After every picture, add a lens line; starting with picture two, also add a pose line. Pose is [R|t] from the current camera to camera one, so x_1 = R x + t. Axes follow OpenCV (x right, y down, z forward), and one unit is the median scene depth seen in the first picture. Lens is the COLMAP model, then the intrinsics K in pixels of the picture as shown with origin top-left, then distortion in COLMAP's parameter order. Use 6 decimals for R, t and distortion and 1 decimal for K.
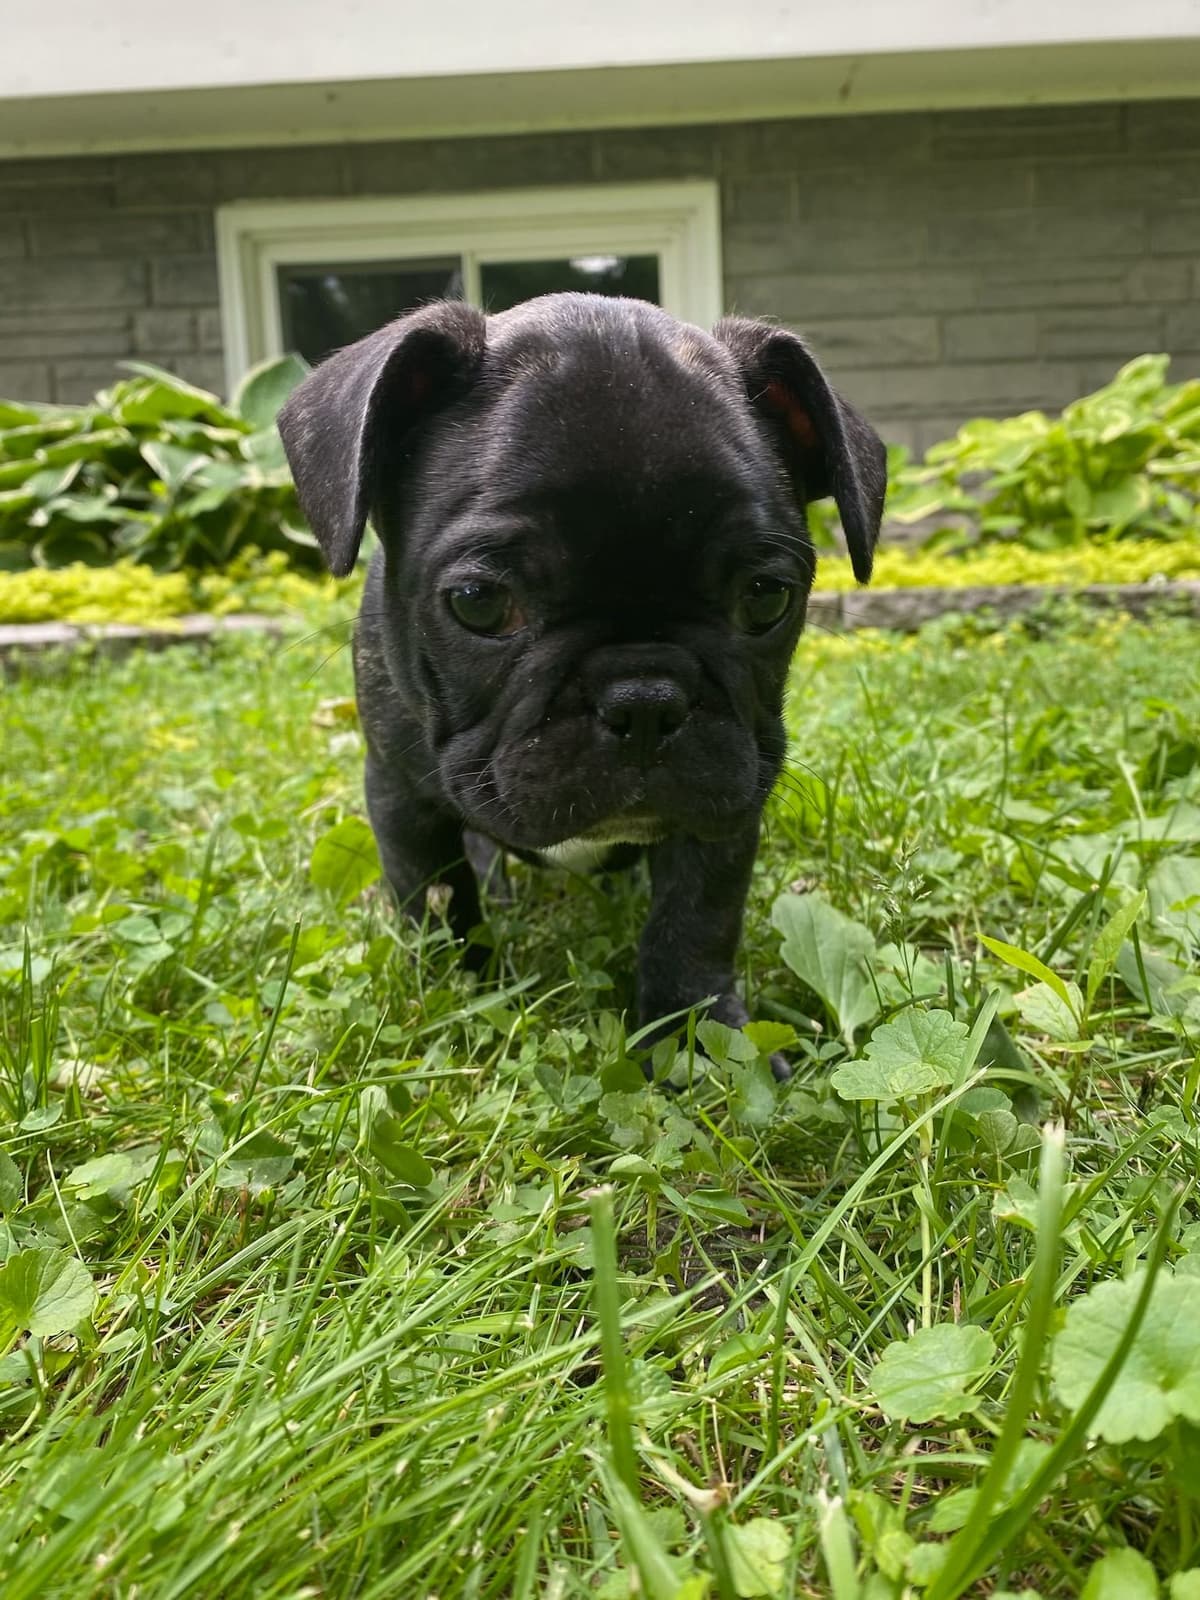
lens RADIAL K [[1231.9, 0, 601.8], [0, 1231.9, 775.5], [0, 0, 1]] dist [-0.007422, 0.002939]
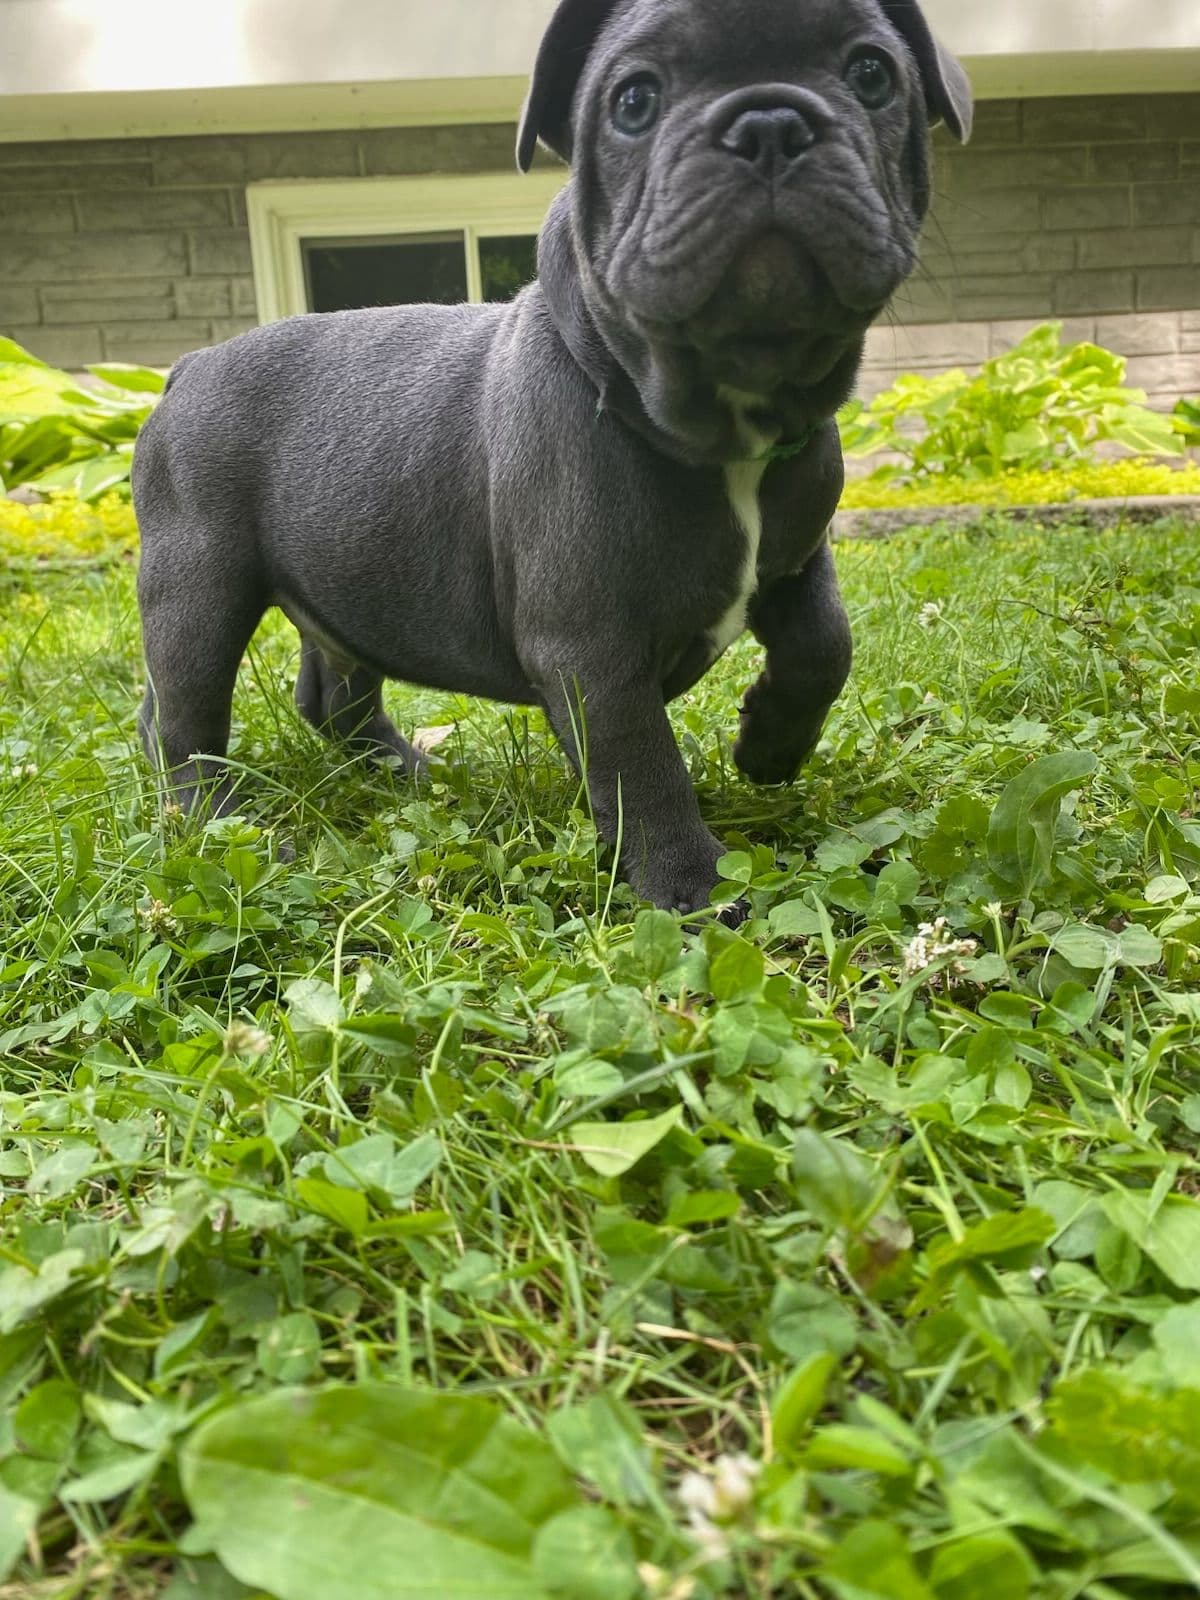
lens RADIAL K [[1207.1, 0, 600.0], [0, 1207.1, 800.0], [0, 0, 1]] dist [-0.006226, 0.003657]
pose [[0.996319, -0.033694, 0.078823, -0.095244], [0.028574, 0.997463, 0.065197, 0.039221], [-0.080820, -0.062705, 0.994754, -0.166916]]
